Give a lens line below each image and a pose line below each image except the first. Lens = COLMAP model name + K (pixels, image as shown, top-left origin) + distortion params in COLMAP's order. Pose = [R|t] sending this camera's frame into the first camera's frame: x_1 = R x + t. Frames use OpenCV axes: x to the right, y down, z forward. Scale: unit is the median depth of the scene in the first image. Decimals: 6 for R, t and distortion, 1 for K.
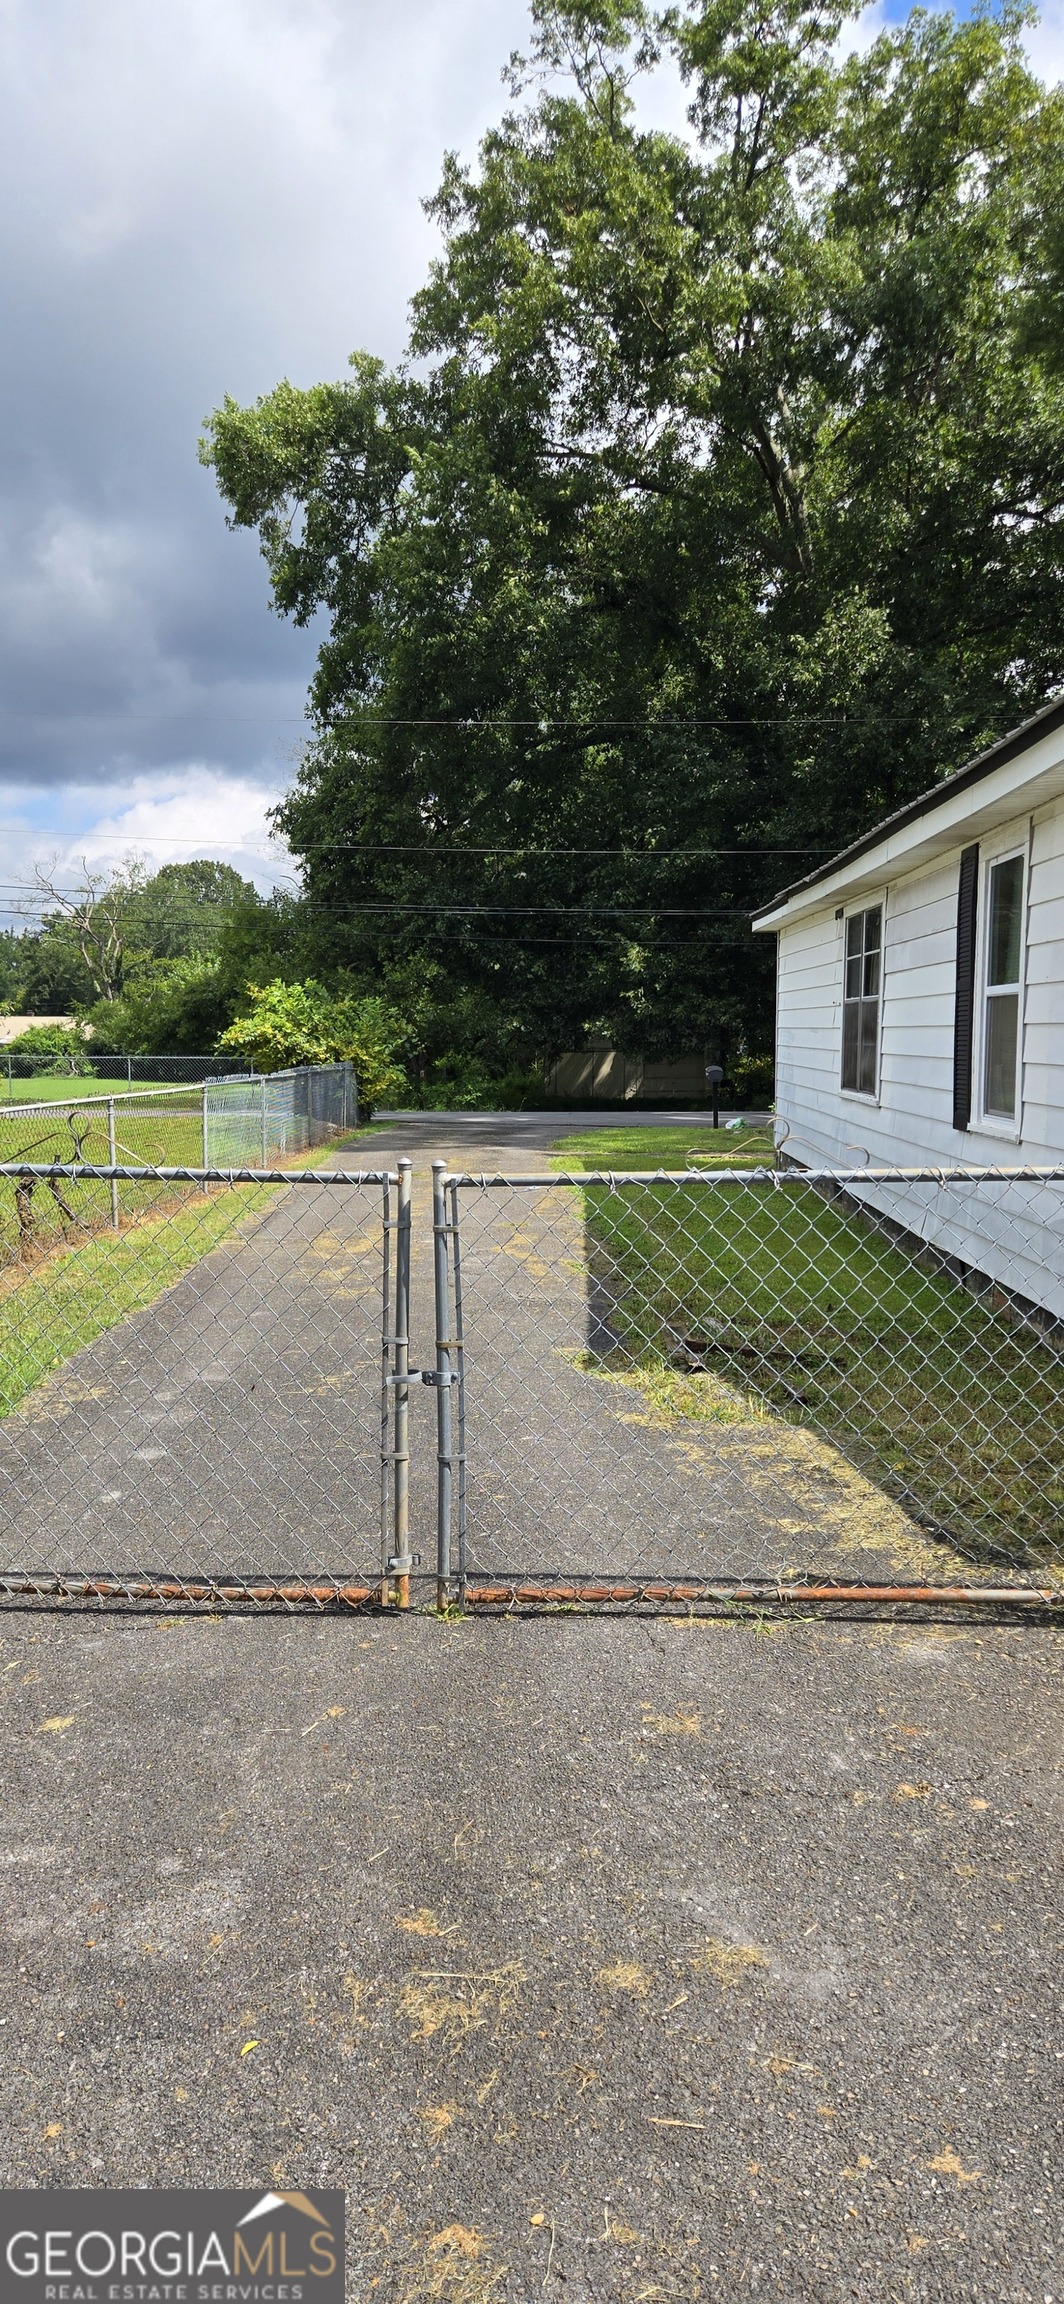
lens RADIAL K [[1553.1, 0, 458.5], [0, 1553.1, 1153.0], [0, 0, 1]] dist [0.097321, -0.076810]
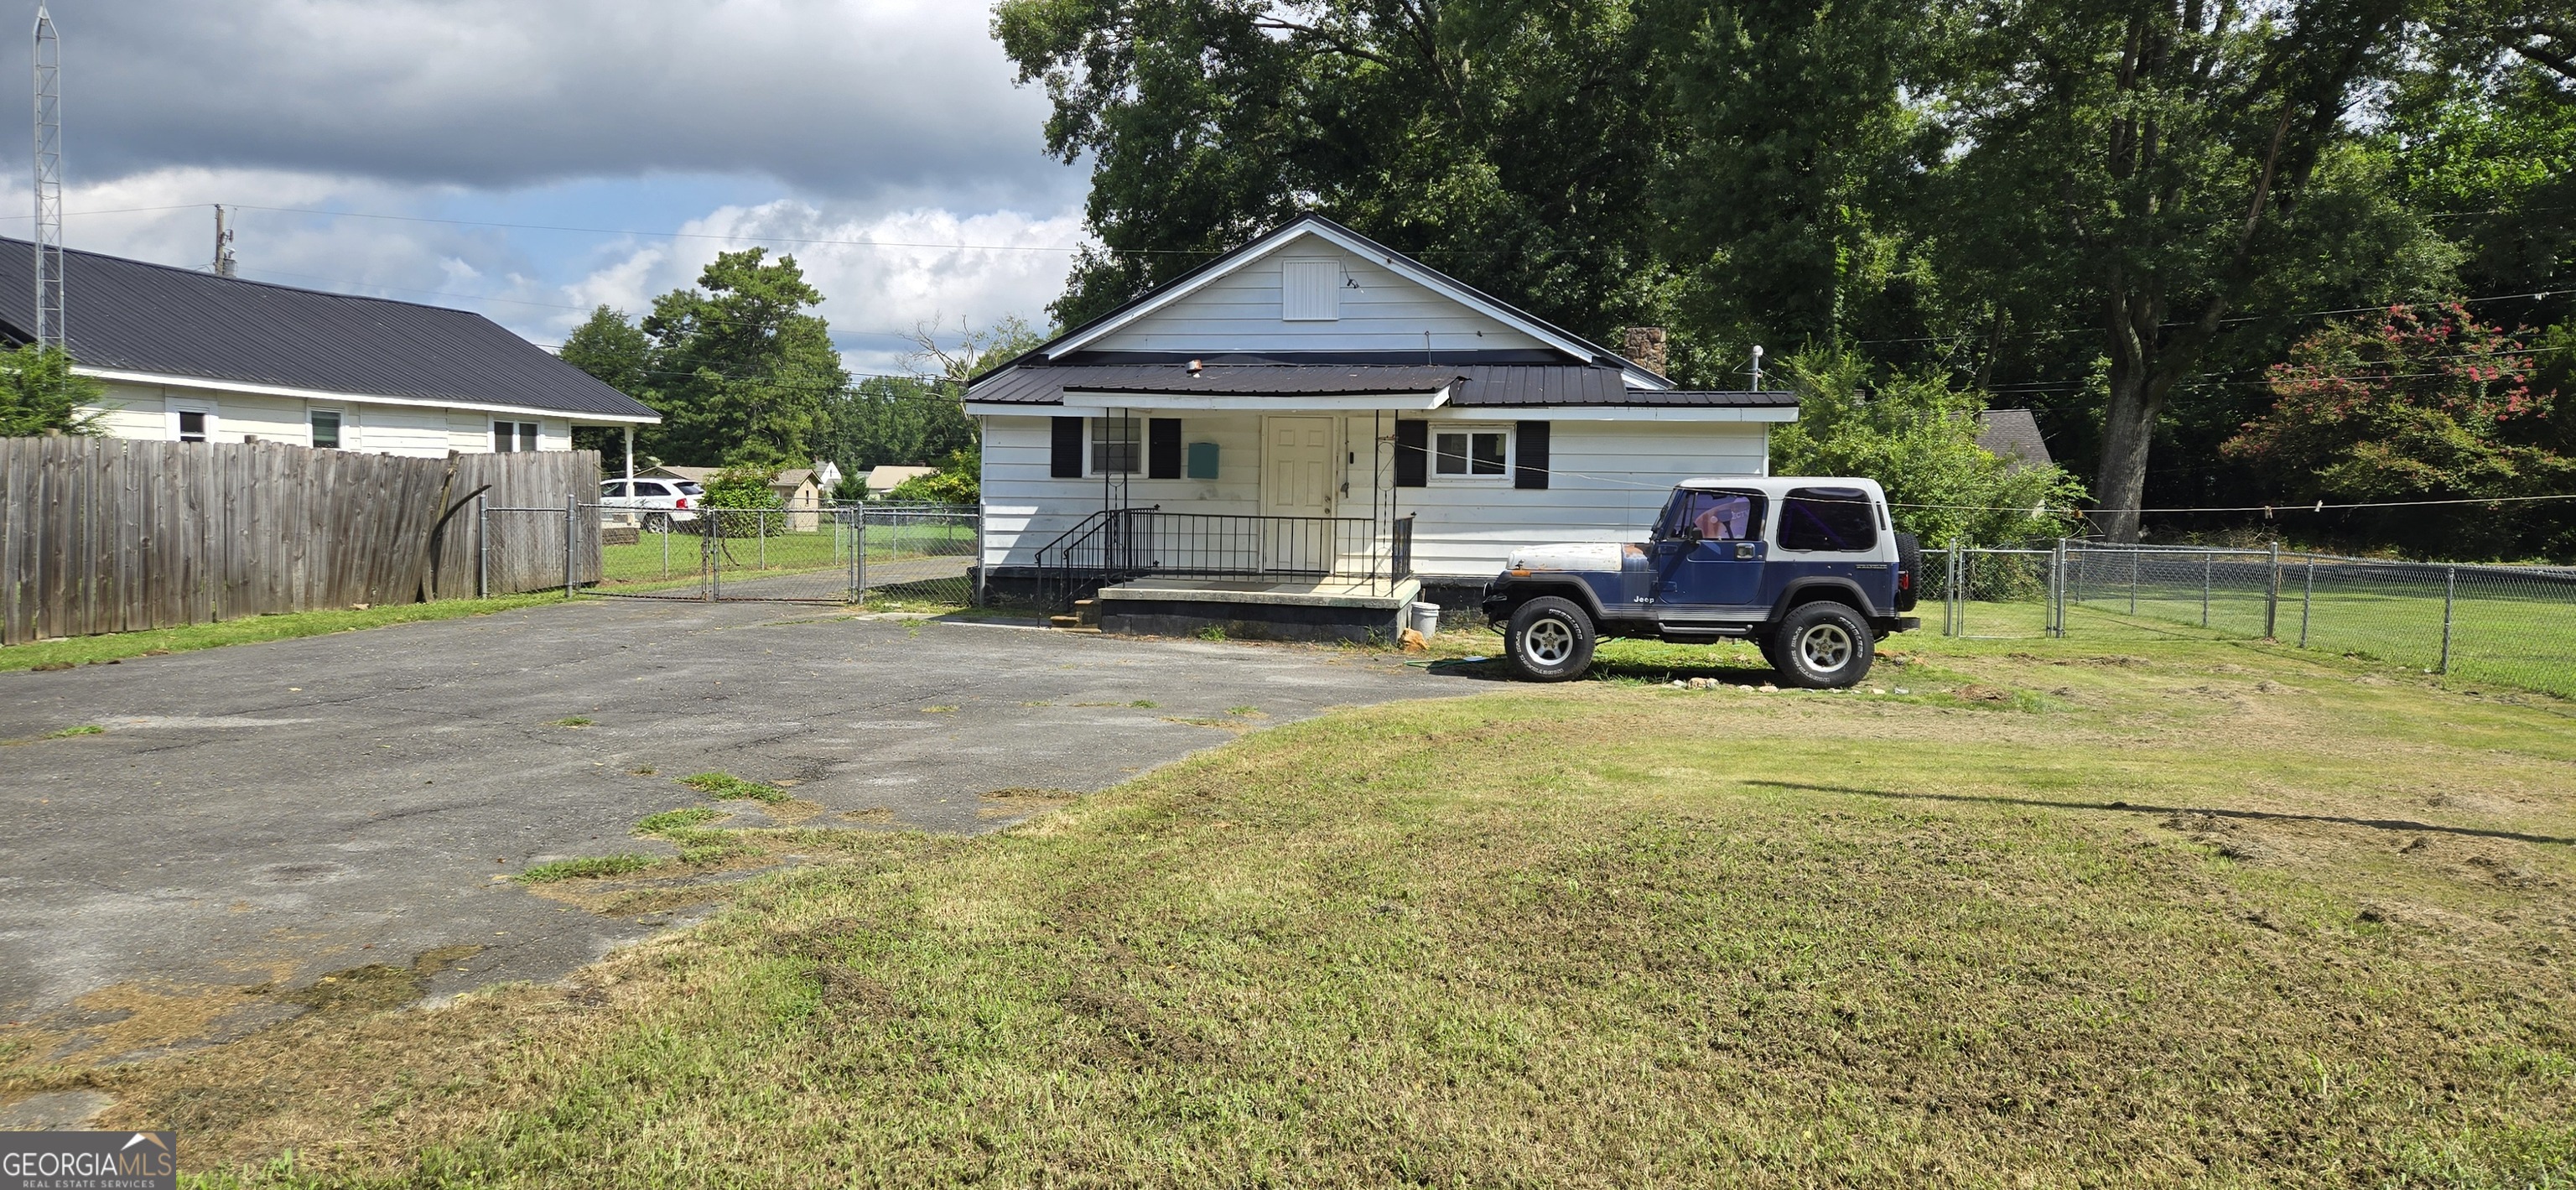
lens RADIAL K [[1730.3, 0, 1294.4], [0, 1730.3, 590.0], [0, 0, 1]] dist [0.093929, -0.083224]
pose [[0.996952, 0.020766, -0.075203, 0.186793], [-0.022197, 0.999587, -0.018248, 0.027386], [0.074793, 0.019862, 0.997001, -0.361298]]
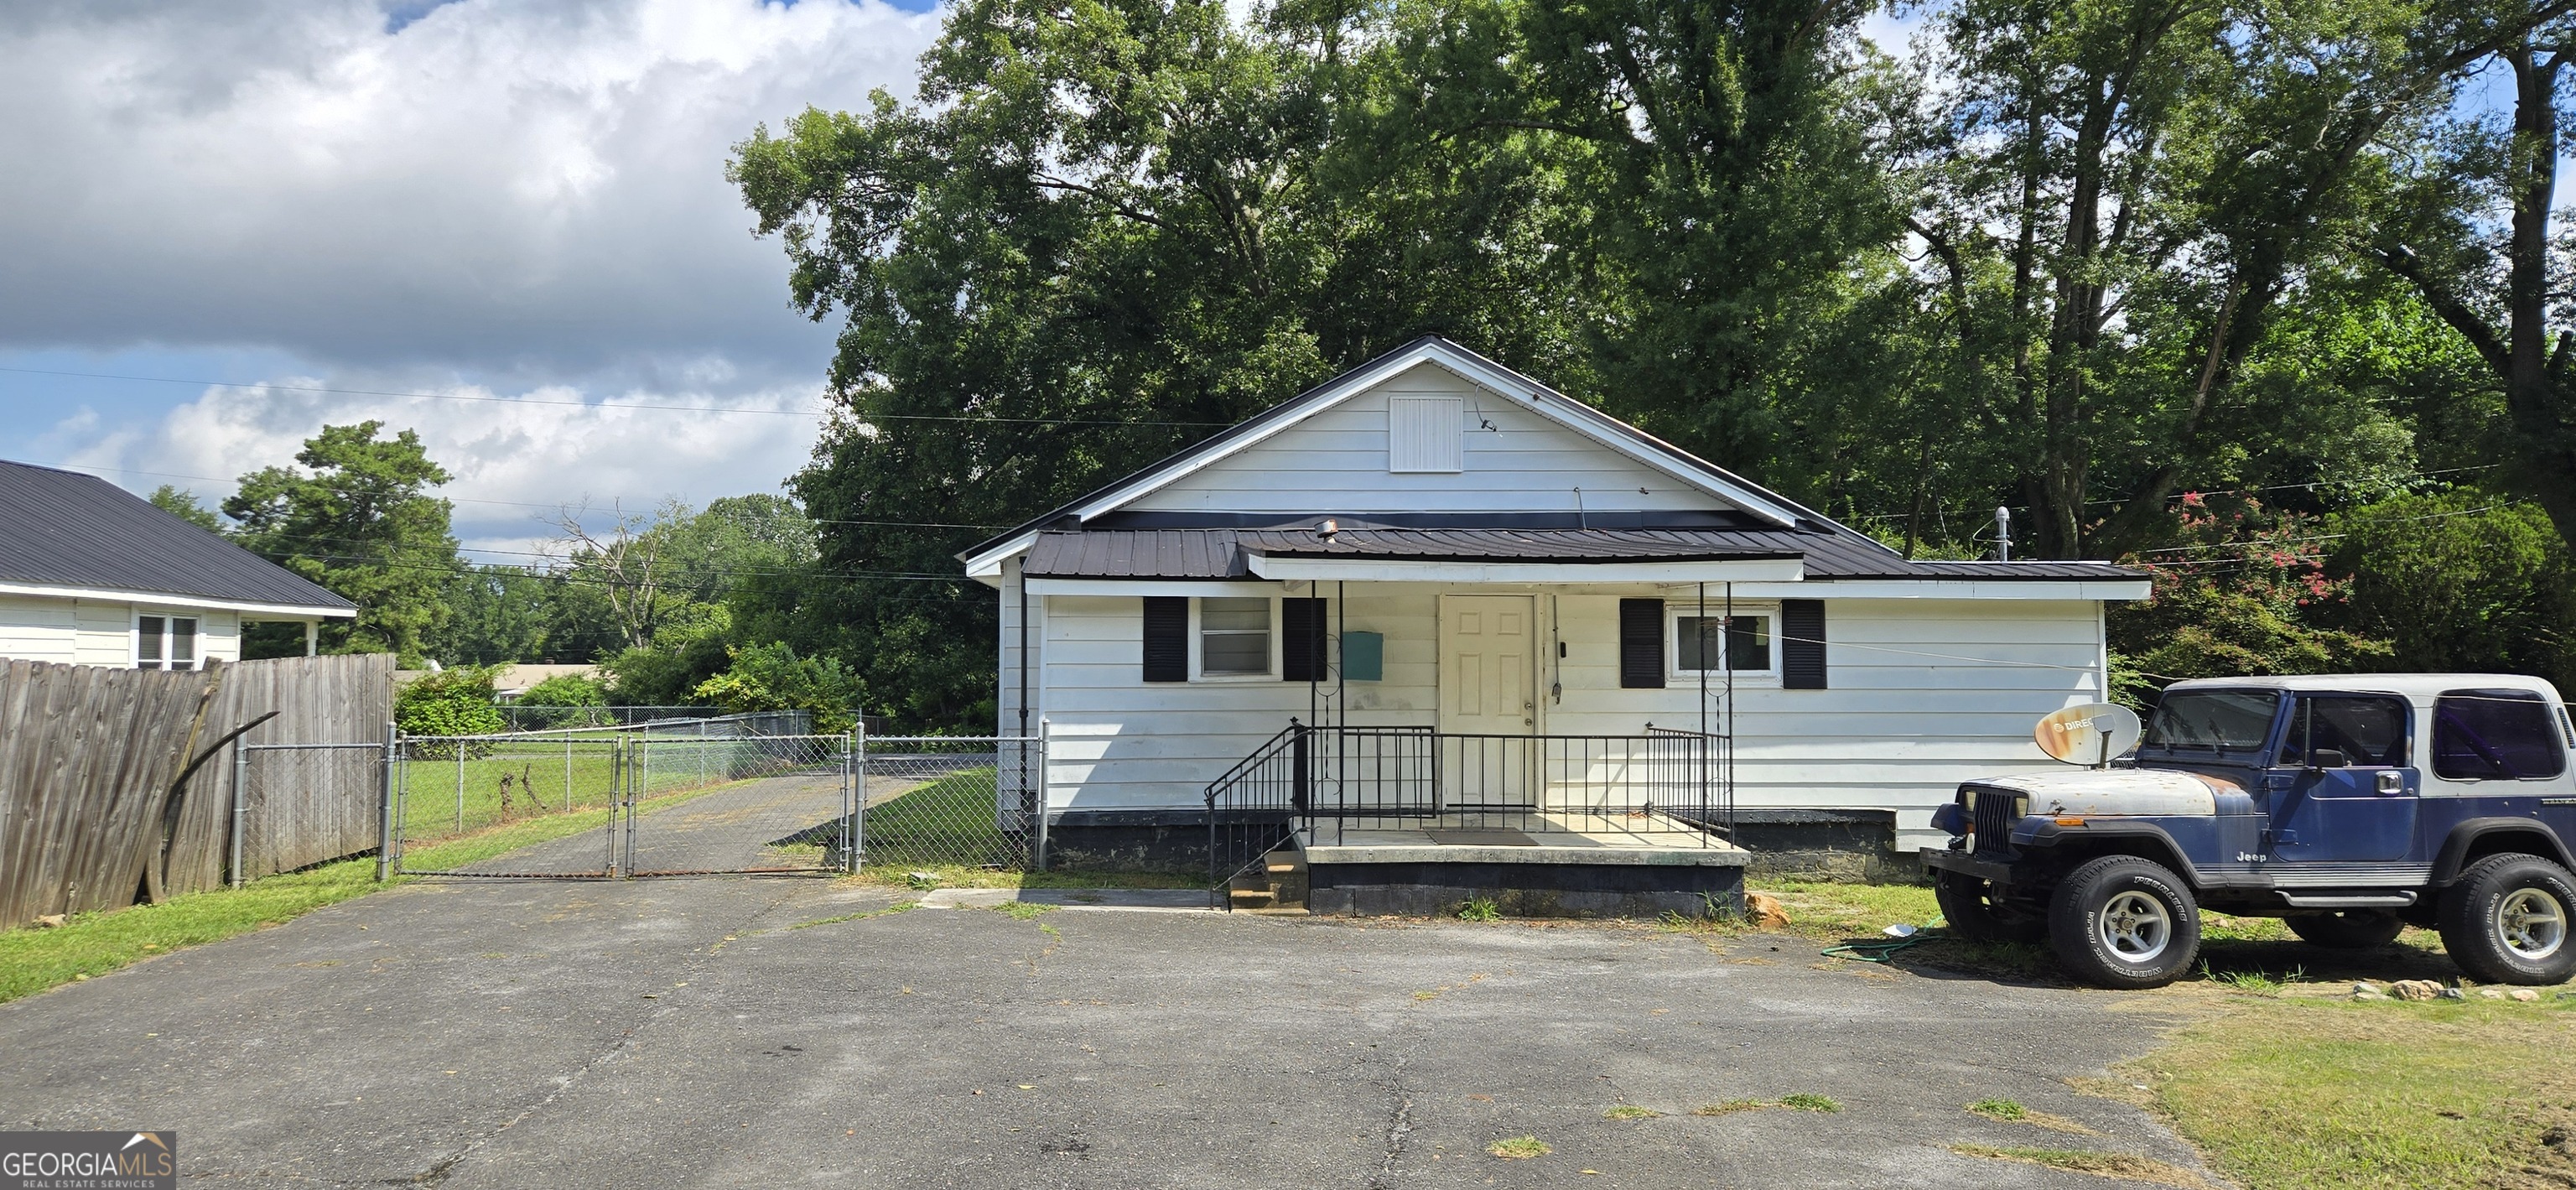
lens RADIAL K [[1726.8, 0, 1288.0], [0, 1726.8, 595.0], [0, 0, 1]] dist [0.091278, -0.079228]
pose [[0.991430, 0.008519, 0.130363, 0.070111], [0.007972, 0.992067, -0.125459, 0.015142], [-0.130398, 0.125423, 0.983497, -0.231380]]
